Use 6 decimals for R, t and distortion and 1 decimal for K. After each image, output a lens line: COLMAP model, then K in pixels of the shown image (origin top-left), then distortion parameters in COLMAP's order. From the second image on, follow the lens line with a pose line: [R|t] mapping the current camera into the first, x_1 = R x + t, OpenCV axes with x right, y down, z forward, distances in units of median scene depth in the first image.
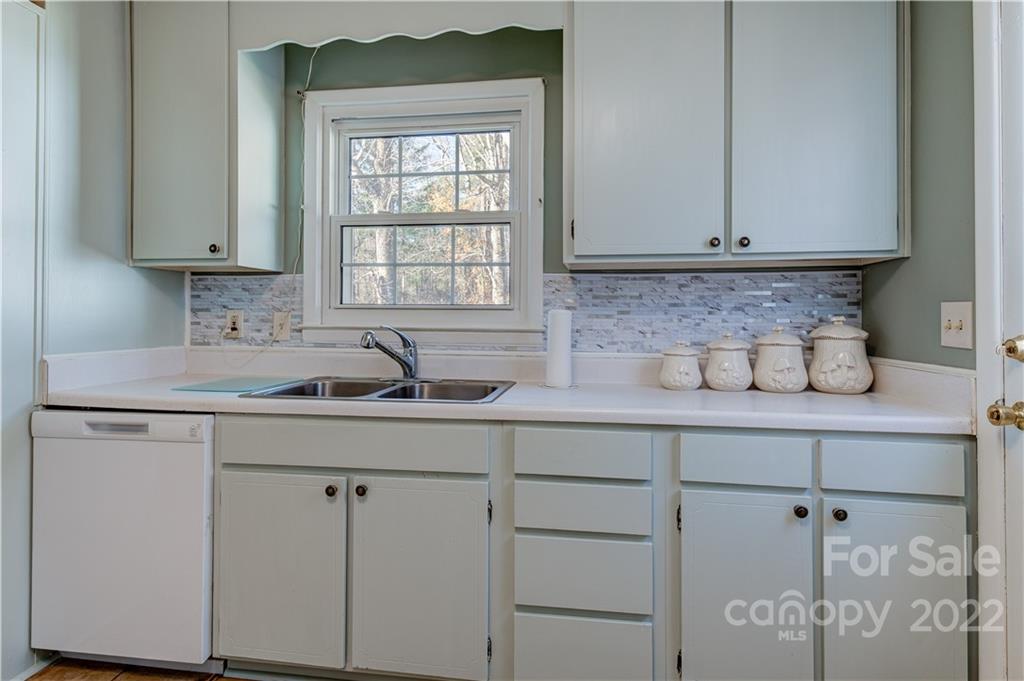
lens RADIAL K [[548.6, 0, 512.3], [0, 548.6, 311.9], [0, 0, 1]] dist [0.002904, 0.000295]
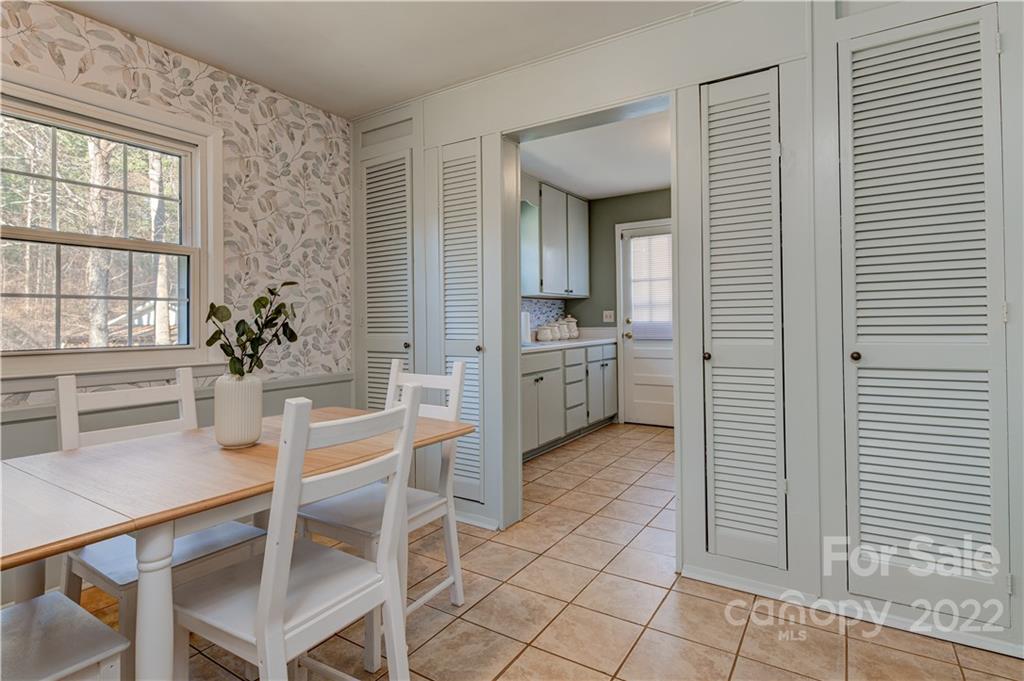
lens RADIAL K [[514.1, 0, 522.7], [0, 514.1, 315.9], [0, 0, 1]] dist [0.011583, -0.009786]
pose [[0.402744, -0.000817, 0.915312, -2.722342], [0.004836, 0.999988, -0.001236, 0.019258], [-0.915300, 0.004924, 0.402743, 0.063169]]
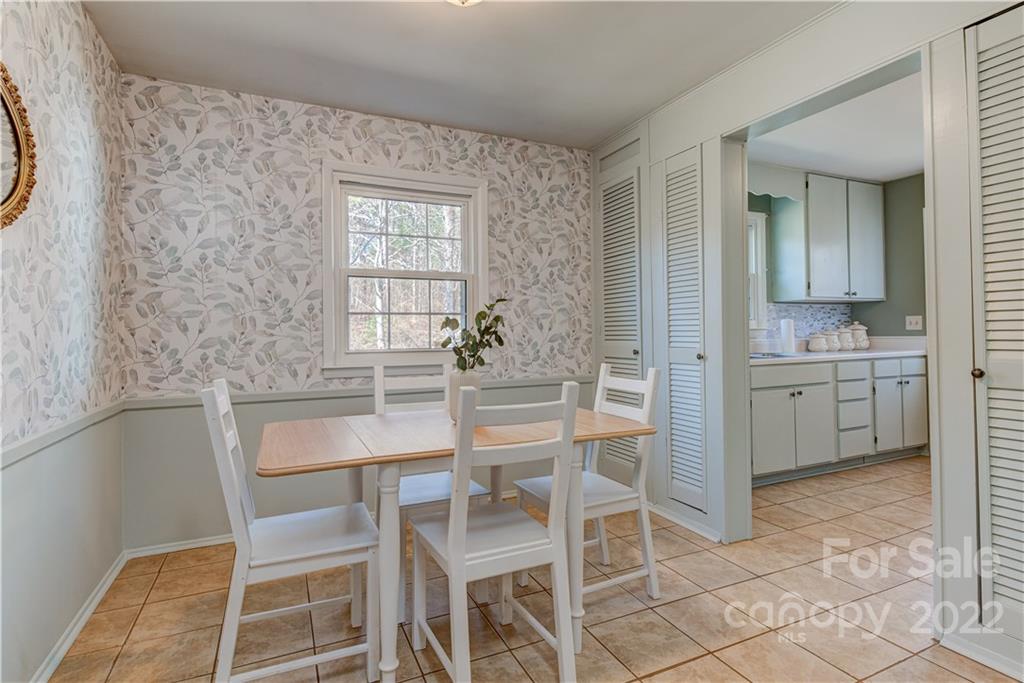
lens RADIAL K [[505.9, 0, 514.4], [0, 505.9, 324.2], [0, 0, 1]] dist [0.013938, -0.010434]
pose [[0.834912, -0.006367, 0.550346, -2.650633], [0.012065, 0.999905, -0.006735, 0.021090], [-0.550250, 0.012263, 0.834910, -0.189285]]
